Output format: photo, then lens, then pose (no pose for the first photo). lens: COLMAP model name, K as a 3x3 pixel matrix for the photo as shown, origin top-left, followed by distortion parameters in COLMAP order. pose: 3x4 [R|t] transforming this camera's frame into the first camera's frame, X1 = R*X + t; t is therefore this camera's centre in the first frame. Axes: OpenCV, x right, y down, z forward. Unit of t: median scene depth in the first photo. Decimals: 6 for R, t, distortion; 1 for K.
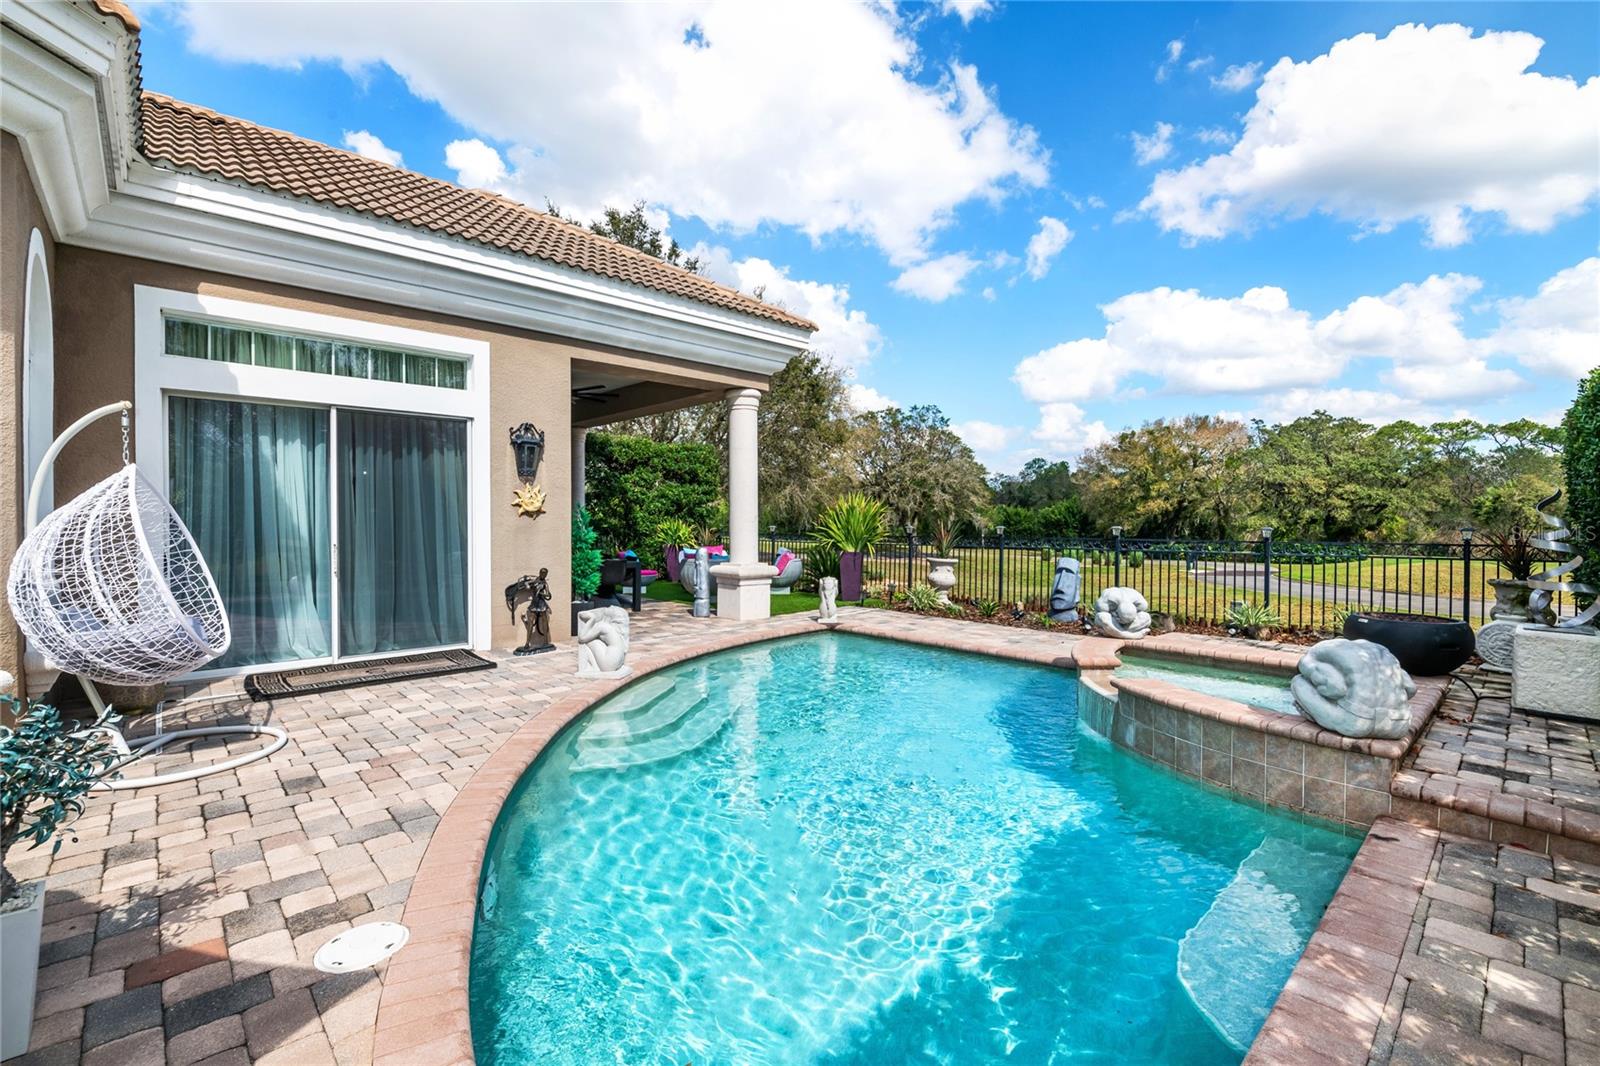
lens RADIAL K [[694.1, 0, 801.6], [0, 694.1, 530.4], [0, 0, 1]] dist [-0.004929, -0.003546]
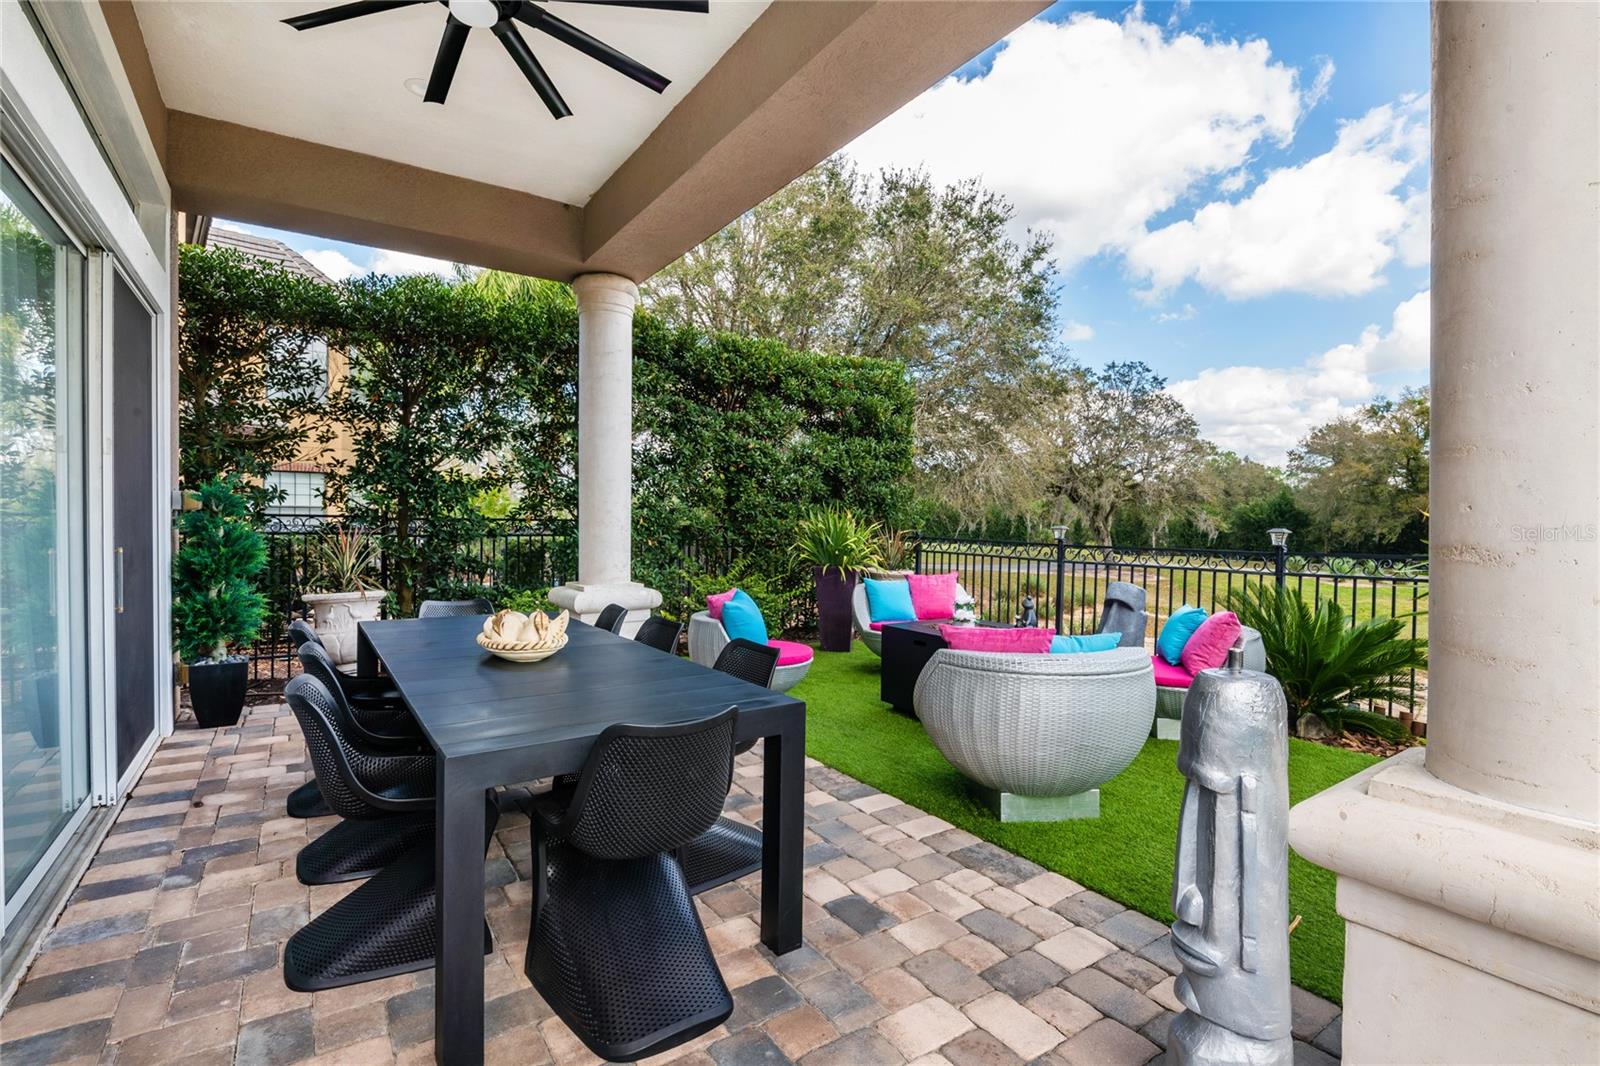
lens RADIAL K [[743.6, 0, 799.2], [0, 743.6, 531.7], [0, 0, 1]] dist [-0.000397, -0.000052]
pose [[0.988693, 0.009286, -0.149668, -0.085597], [-0.008825, 0.999954, 0.003742, -0.002475], [0.149696, -0.002379, 0.988729, 0.334459]]
